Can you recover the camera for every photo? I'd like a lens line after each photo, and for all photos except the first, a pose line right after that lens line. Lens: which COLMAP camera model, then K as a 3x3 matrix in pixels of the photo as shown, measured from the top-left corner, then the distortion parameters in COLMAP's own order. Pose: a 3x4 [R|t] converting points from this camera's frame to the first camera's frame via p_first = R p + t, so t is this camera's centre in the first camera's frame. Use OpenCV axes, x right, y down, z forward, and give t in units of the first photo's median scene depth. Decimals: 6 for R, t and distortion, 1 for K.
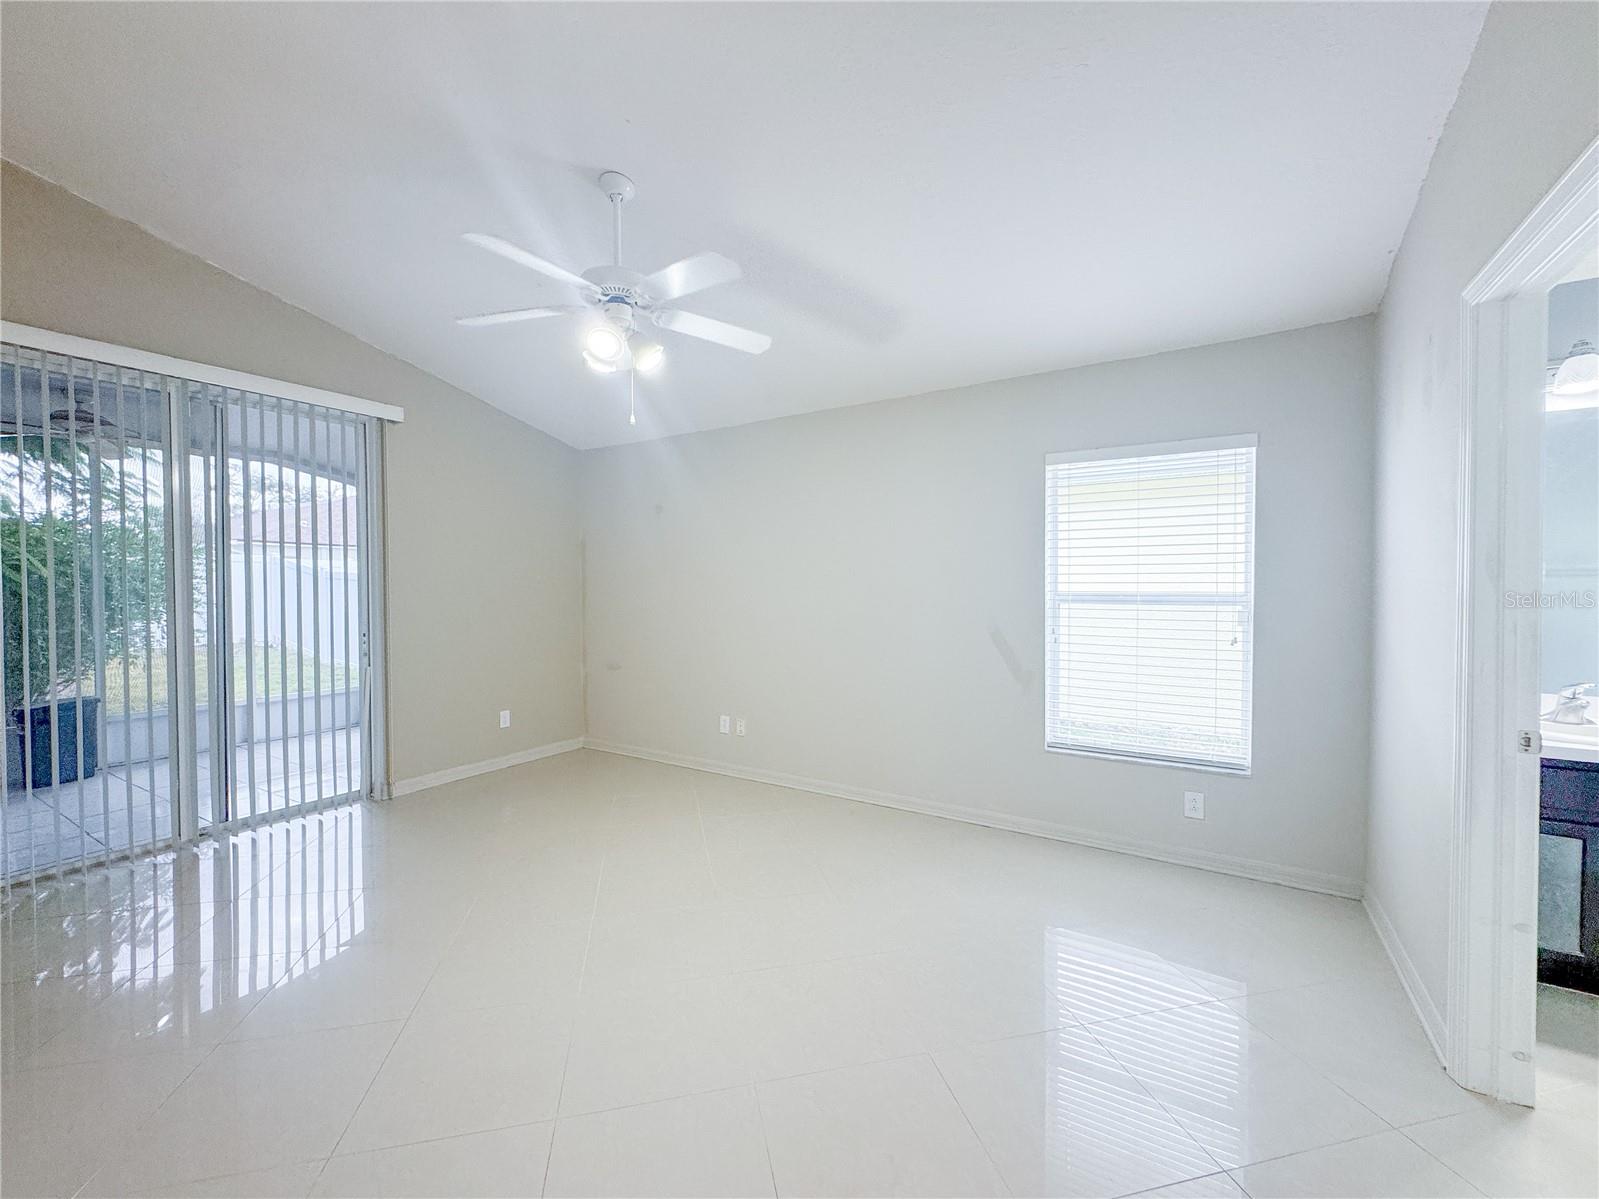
lens RADIAL K [[645.0, 0, 798.6], [0, 645.0, 596.1], [0, 0, 1]] dist [-0.001437, -0.000173]
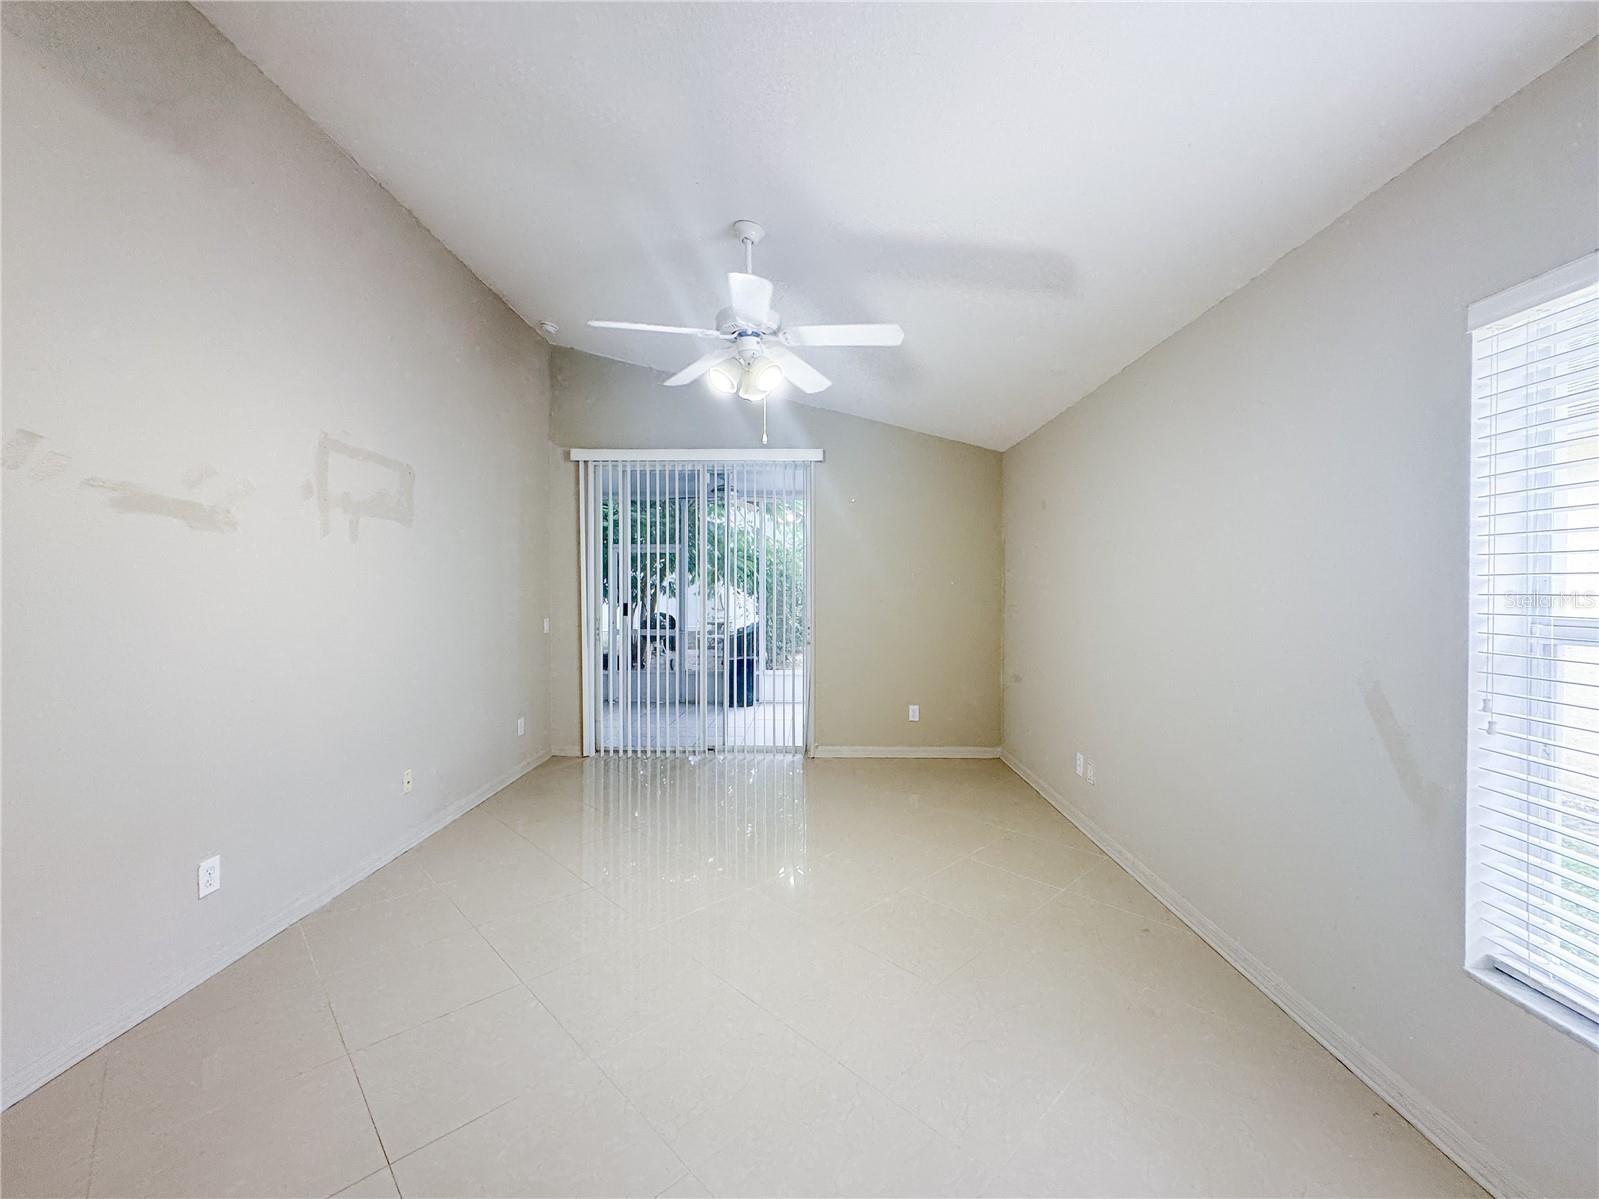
lens RADIAL K [[645.0, 0, 798.6], [0, 645.0, 596.1], [0, 0, 1]] dist [-0.001437, -0.000173]
pose [[0.520621, 0.015688, -0.853644, 0.387105], [-0.021515, 0.999755, 0.005252, -0.008606], [0.853517, 0.015632, 0.520830, 0.277048]]
